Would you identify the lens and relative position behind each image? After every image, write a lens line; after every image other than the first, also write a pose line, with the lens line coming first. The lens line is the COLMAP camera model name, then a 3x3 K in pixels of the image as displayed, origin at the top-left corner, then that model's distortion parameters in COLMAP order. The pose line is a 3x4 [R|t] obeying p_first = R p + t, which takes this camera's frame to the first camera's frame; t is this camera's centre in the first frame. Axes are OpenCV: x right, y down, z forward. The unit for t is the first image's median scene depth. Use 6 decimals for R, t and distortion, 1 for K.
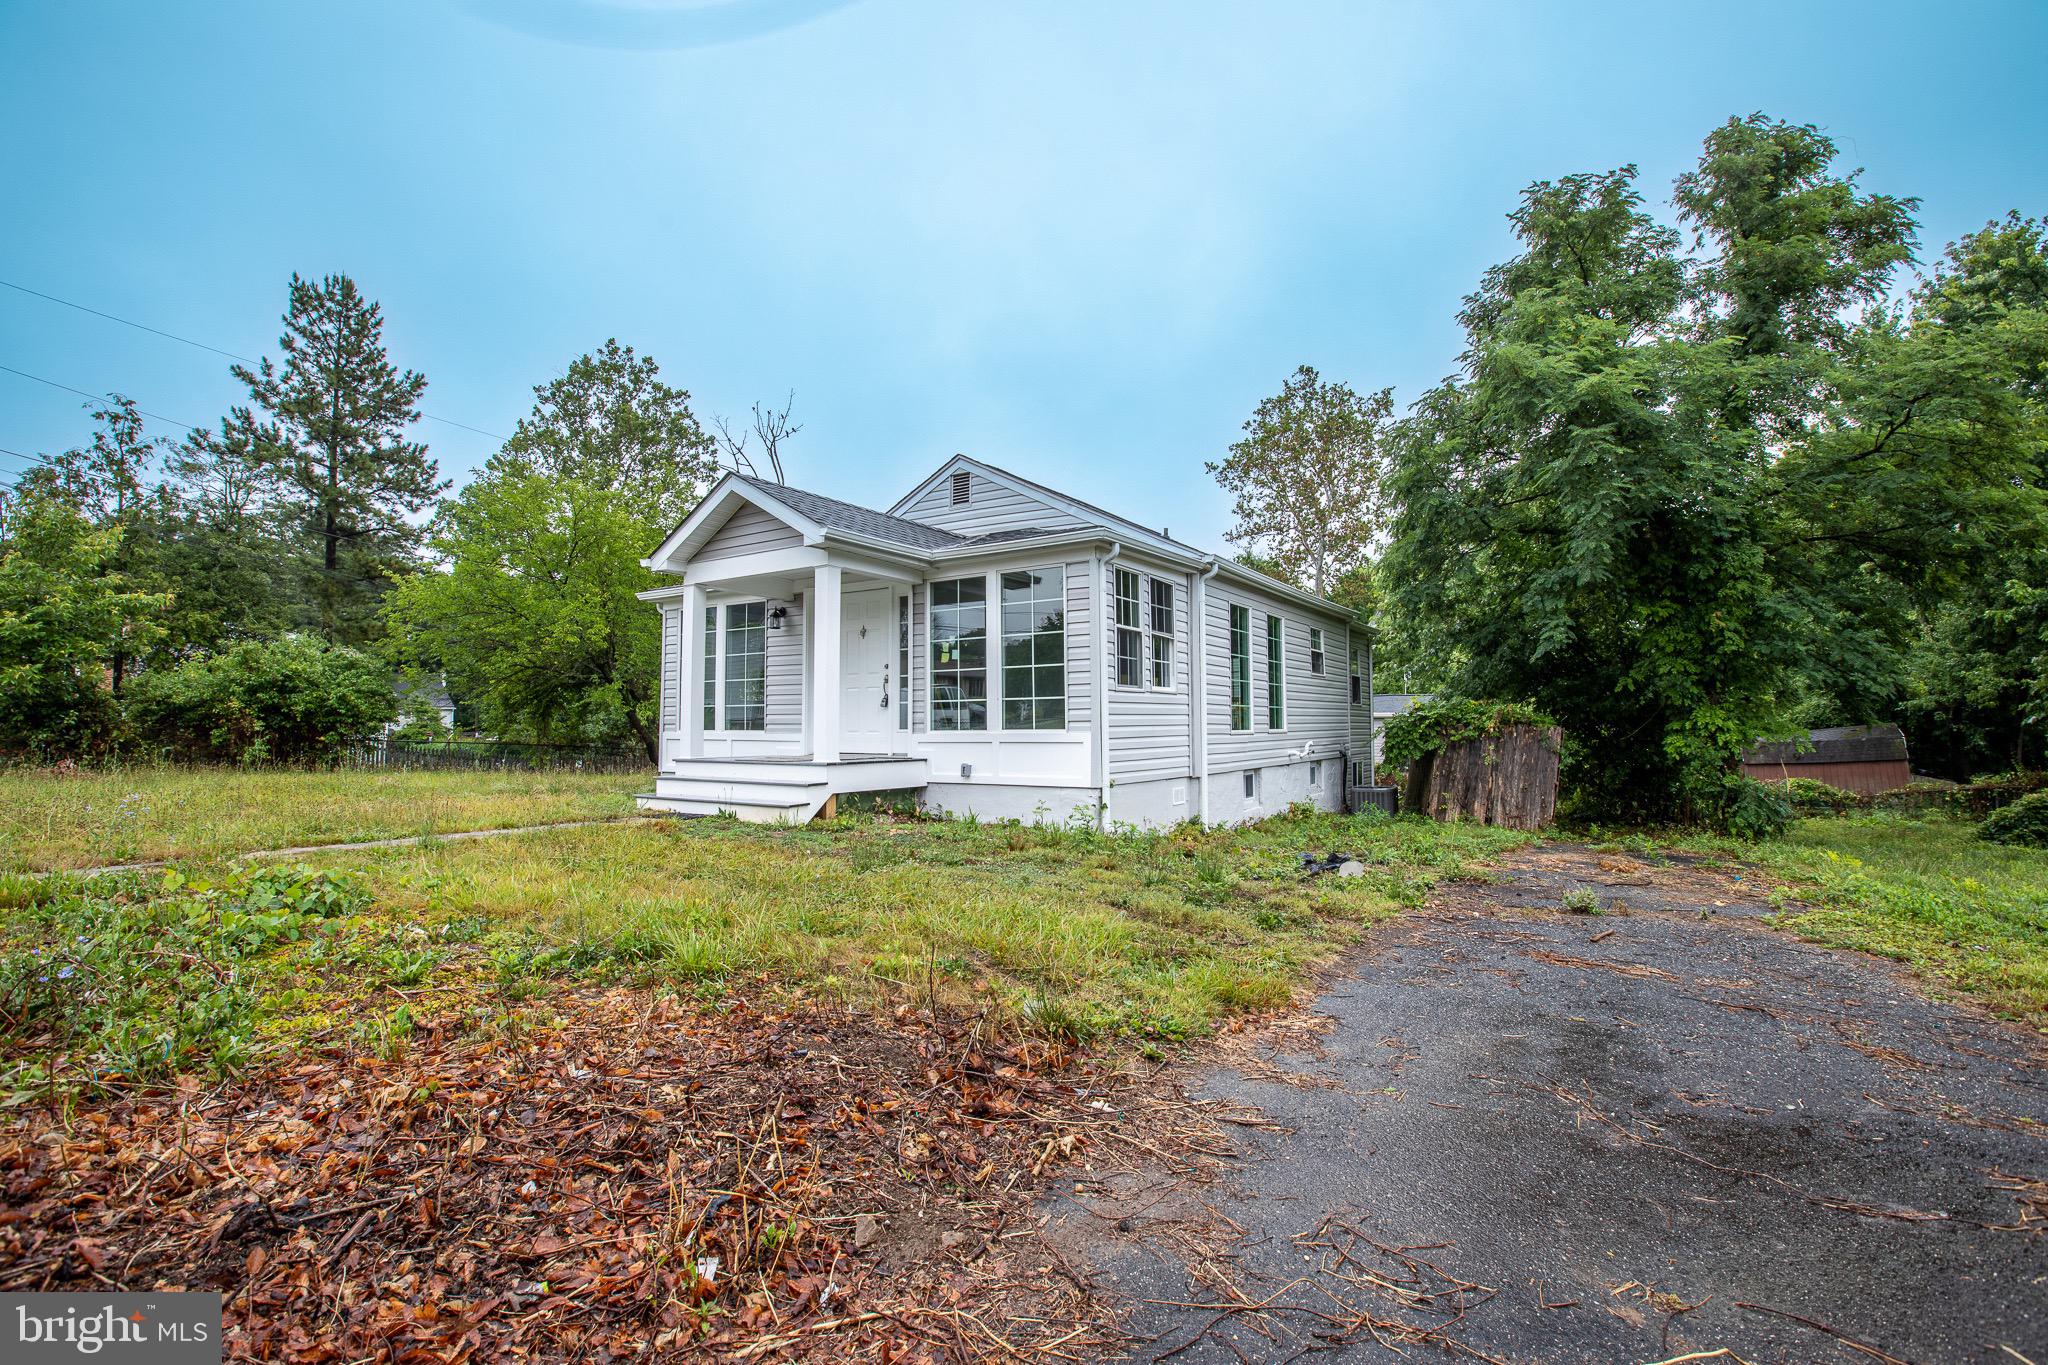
lens RADIAL K [[935.8, 0, 1011.2], [0, 935.8, 672.1], [0, 0, 1]] dist [-0.050640, 0.014125]
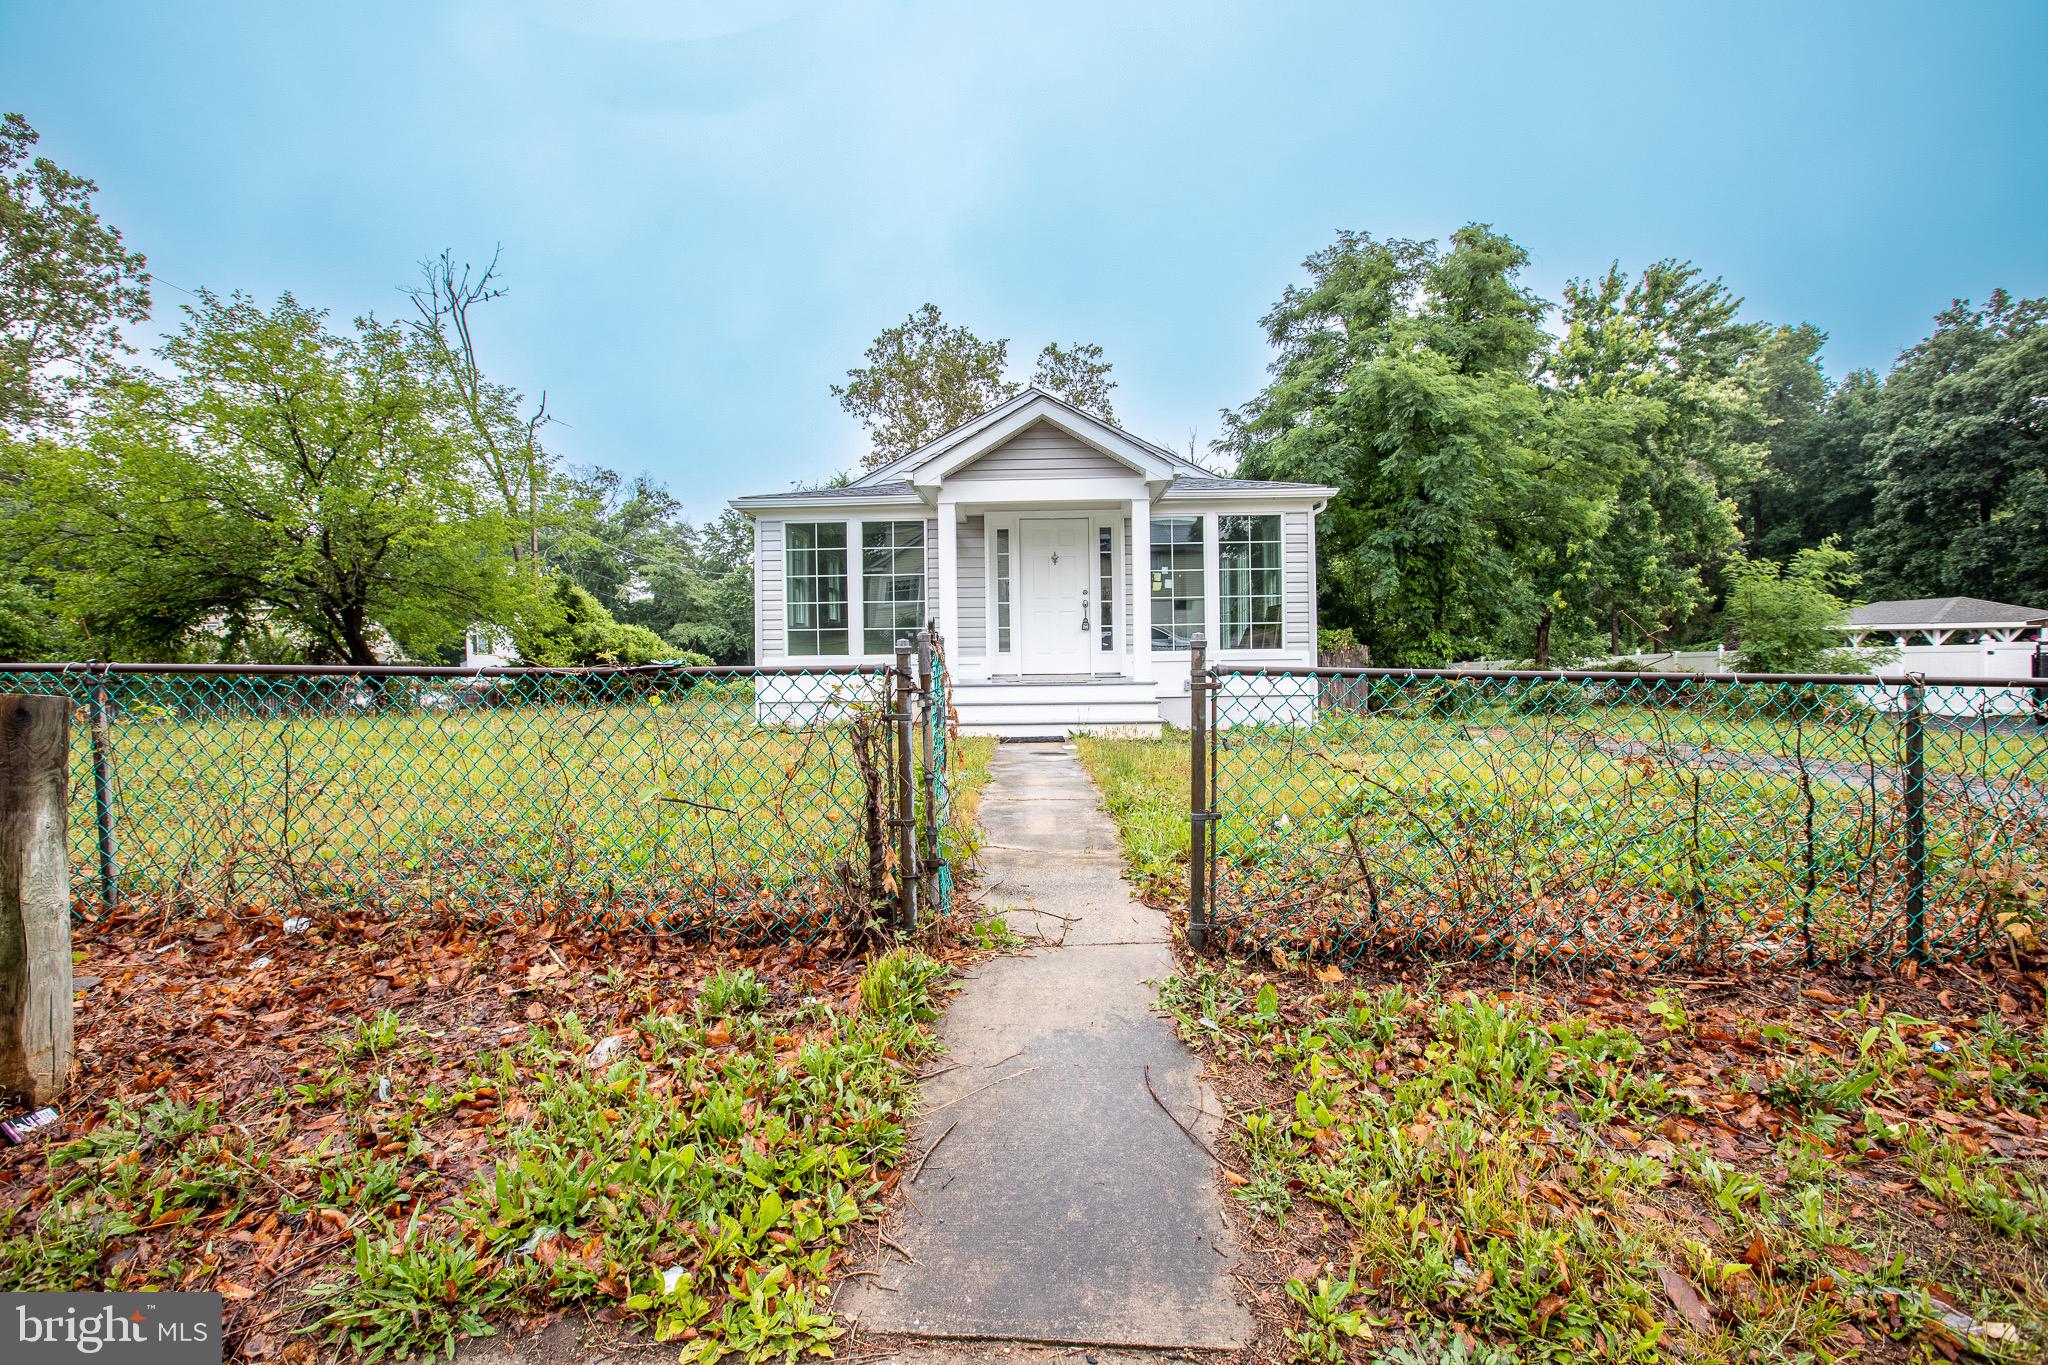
lens RADIAL K [[935.8, 0, 1011.2], [0, 935.8, 672.1], [0, 0, 1]] dist [-0.050640, 0.014125]
pose [[0.847716, -0.021888, 0.529999, -0.170112], [-0.022828, 0.996717, 0.077675, 0.000843], [-0.529959, -0.077945, 0.844433, 0.030634]]
